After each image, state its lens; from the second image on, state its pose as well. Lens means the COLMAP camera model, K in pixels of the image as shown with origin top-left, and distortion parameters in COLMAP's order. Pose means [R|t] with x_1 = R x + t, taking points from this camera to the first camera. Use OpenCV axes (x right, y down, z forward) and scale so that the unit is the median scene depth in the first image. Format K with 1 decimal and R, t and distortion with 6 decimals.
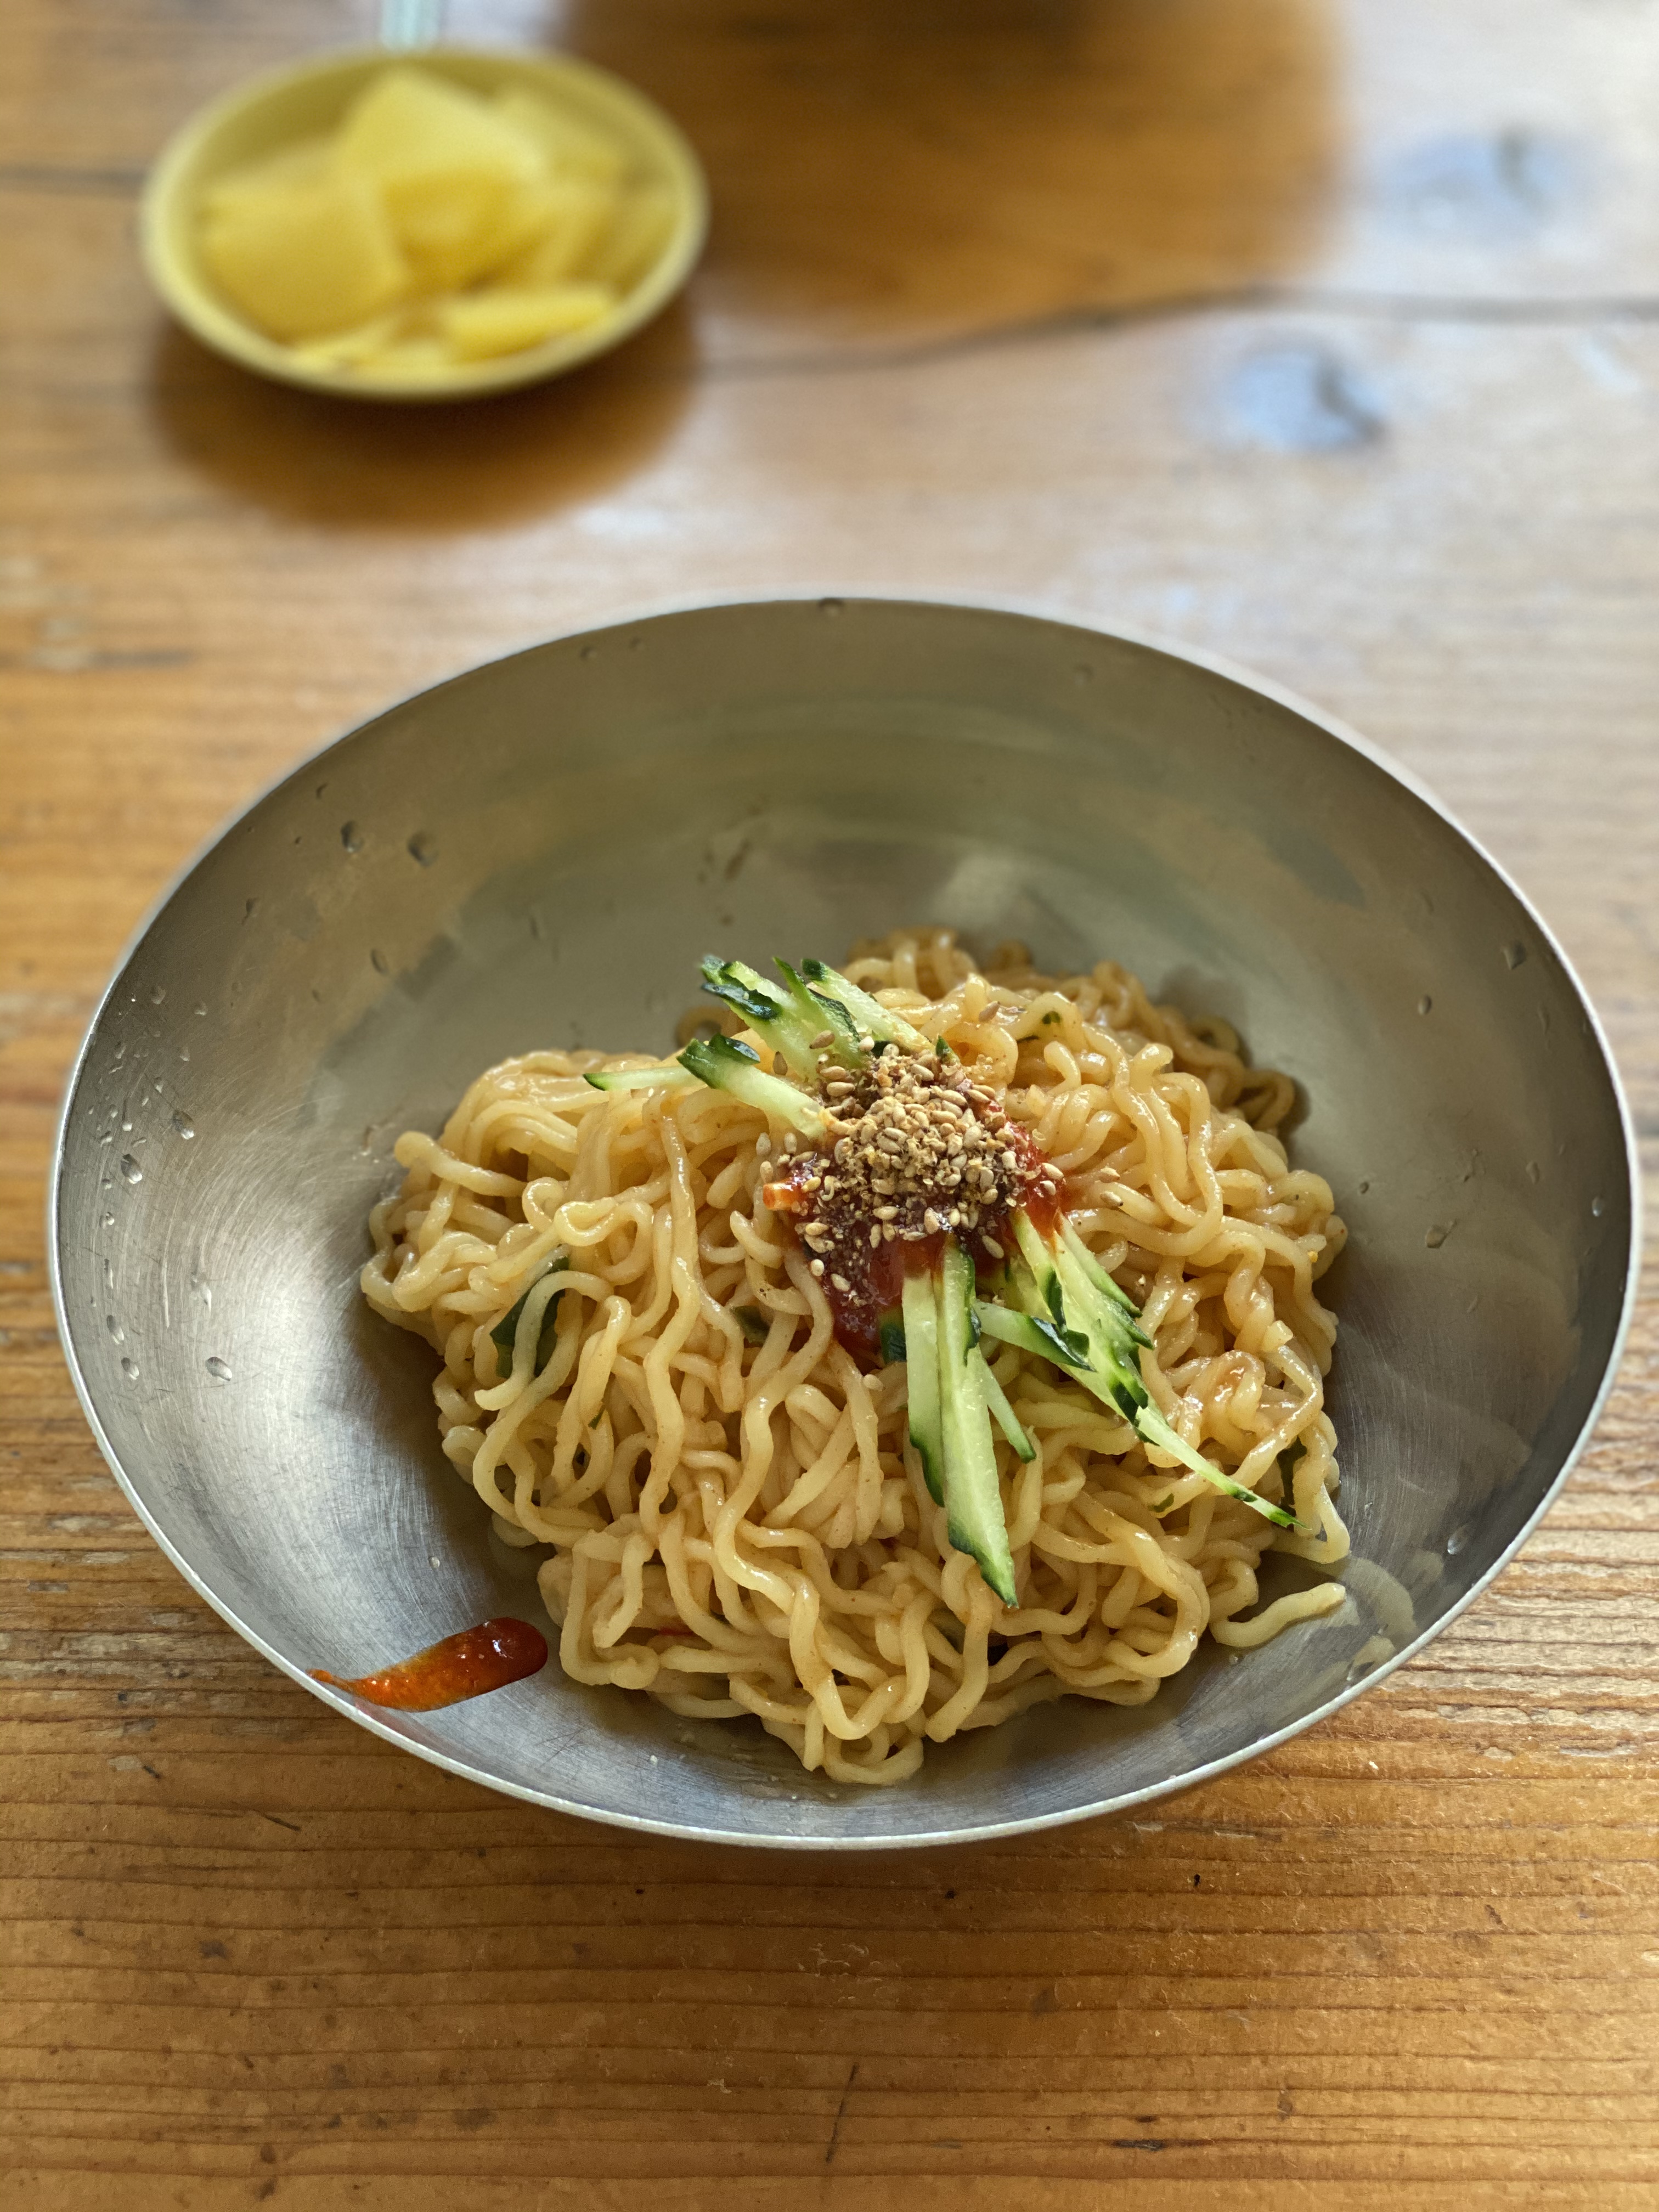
lens RADIAL K [[3503.2, 0, 829.5], [0, 3503.2, 1106.0], [0, 0, 1]] dist [0.010992, -0.018404]
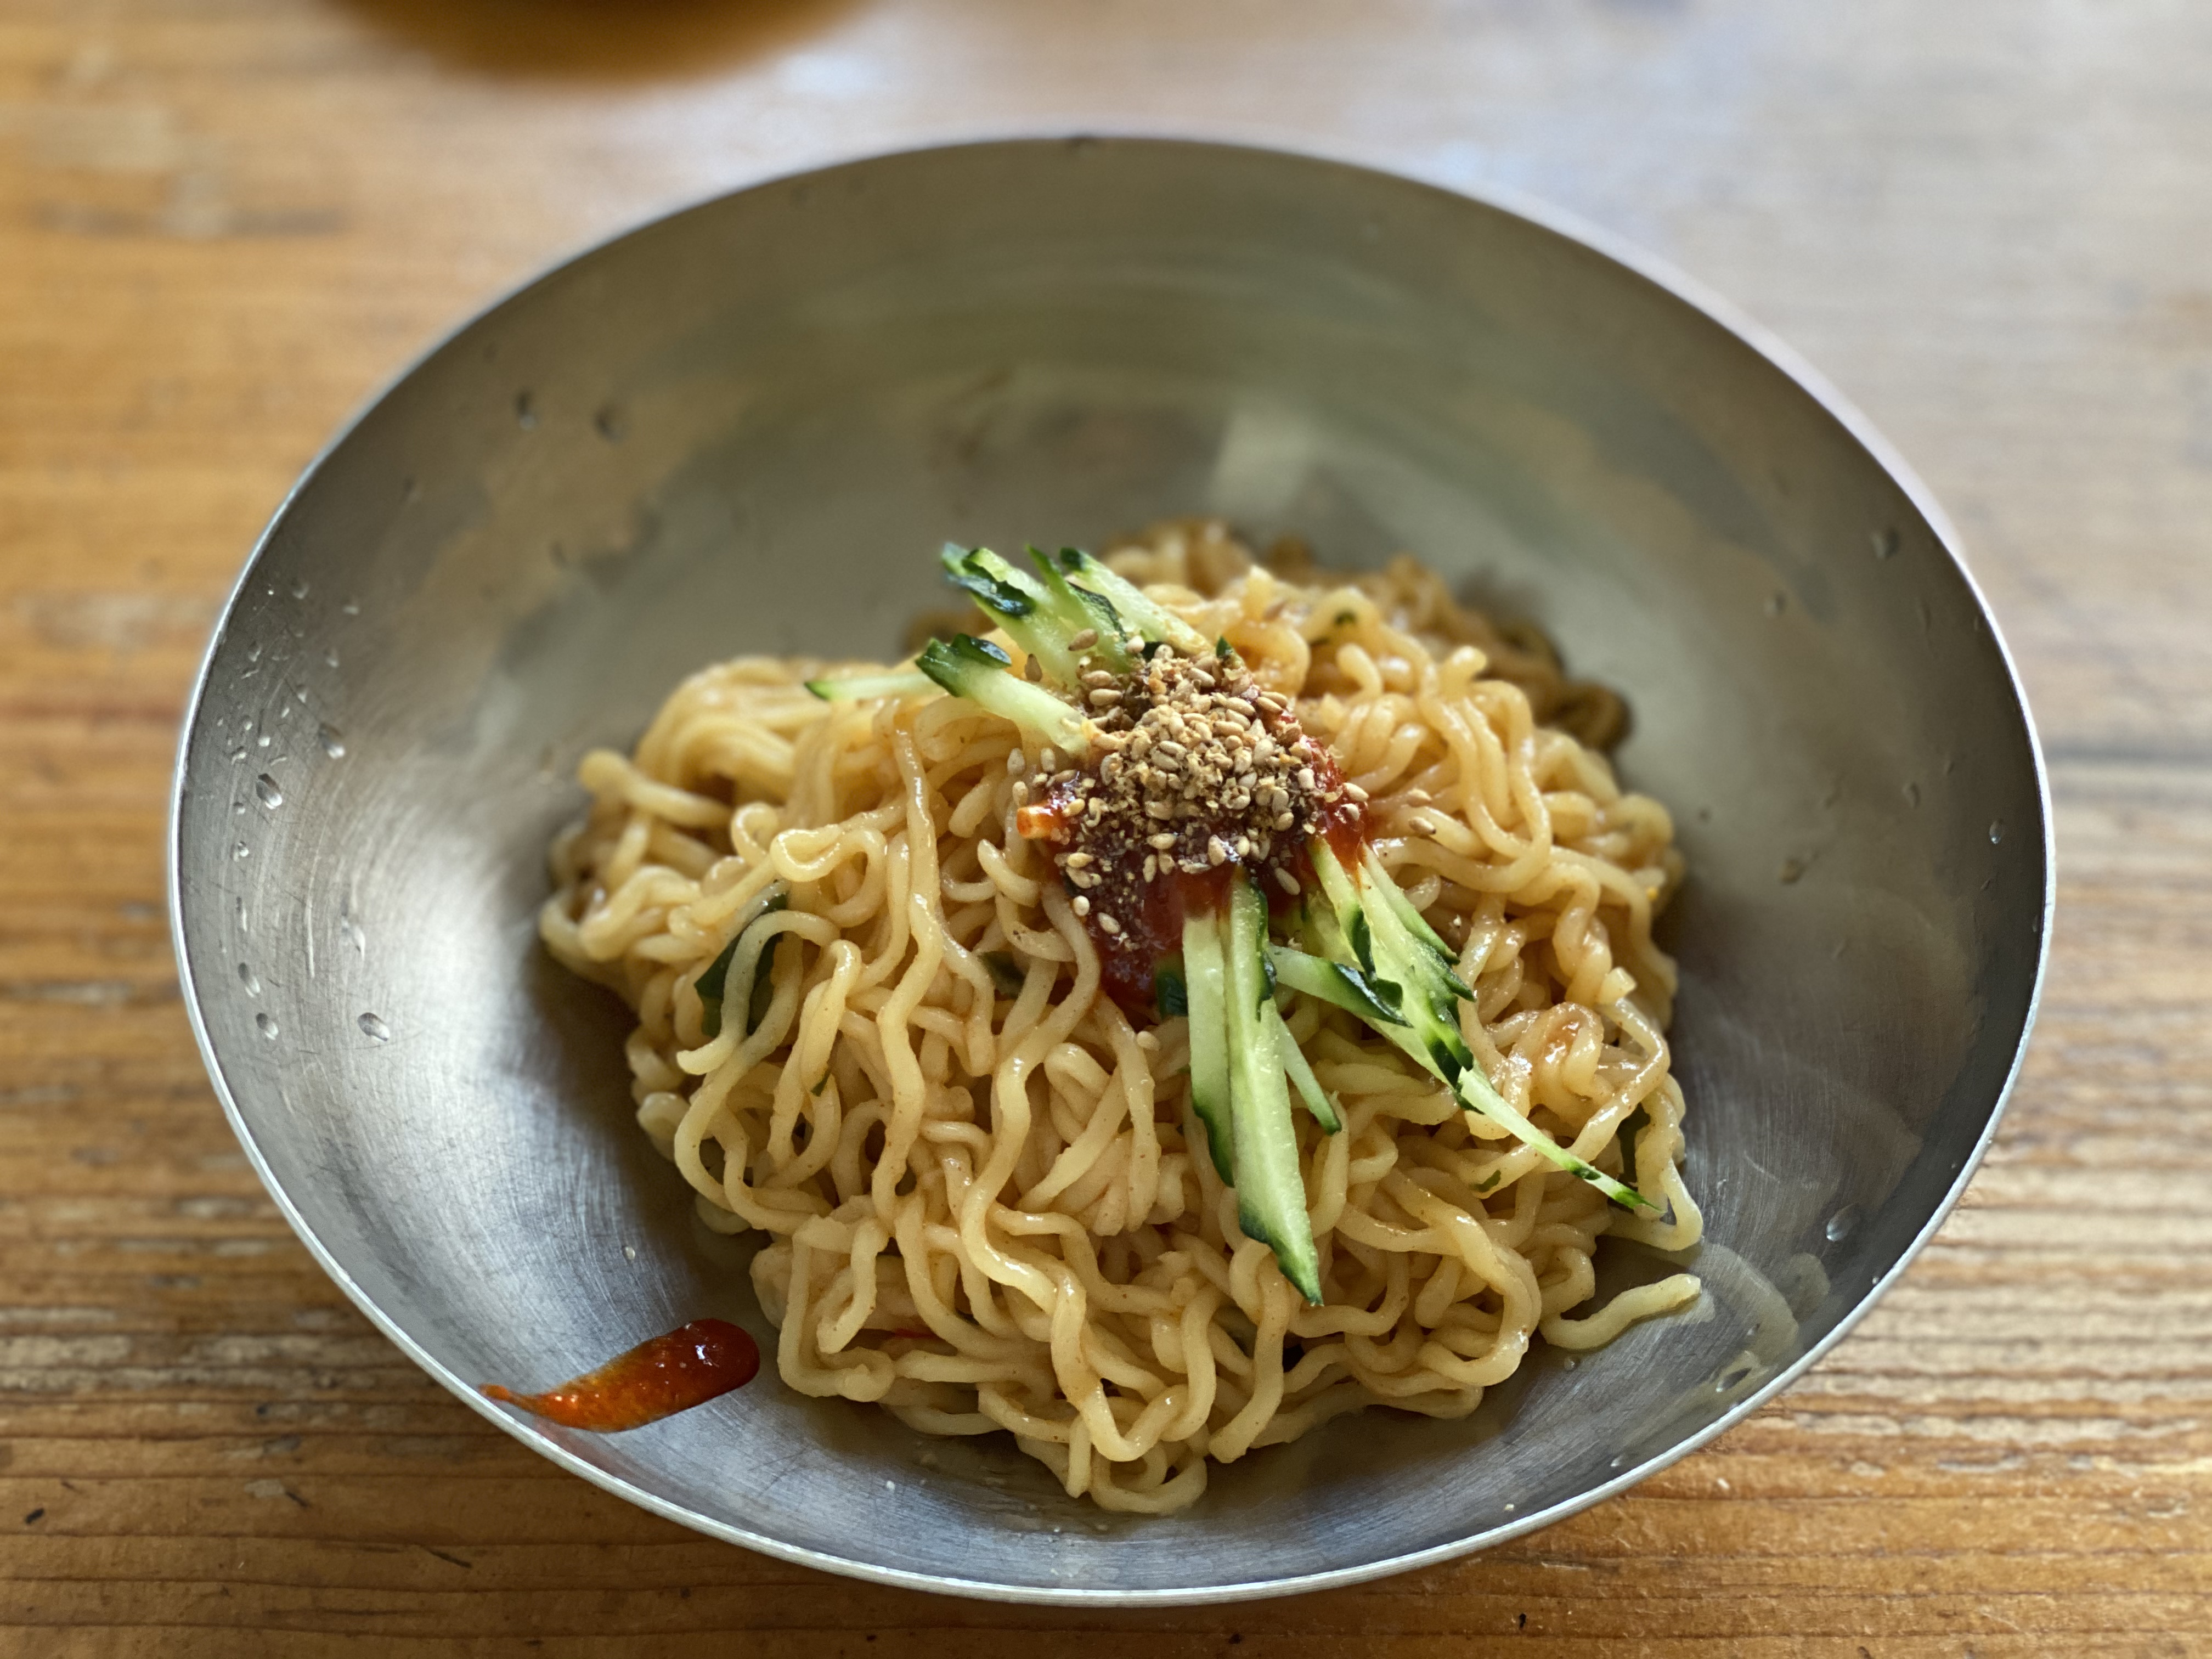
lens RADIAL K [[3503.2, 0, 1106.0], [0, 3503.2, 829.5], [0, 0, 1]] dist [0.010992, -0.018404]
pose [[0.999599, -0.000602, 0.028322, -0.021246], [0.000111, 0.999850, 0.017306, 0.012815], [-0.028328, -0.017296, 0.999449, 0.149607]]
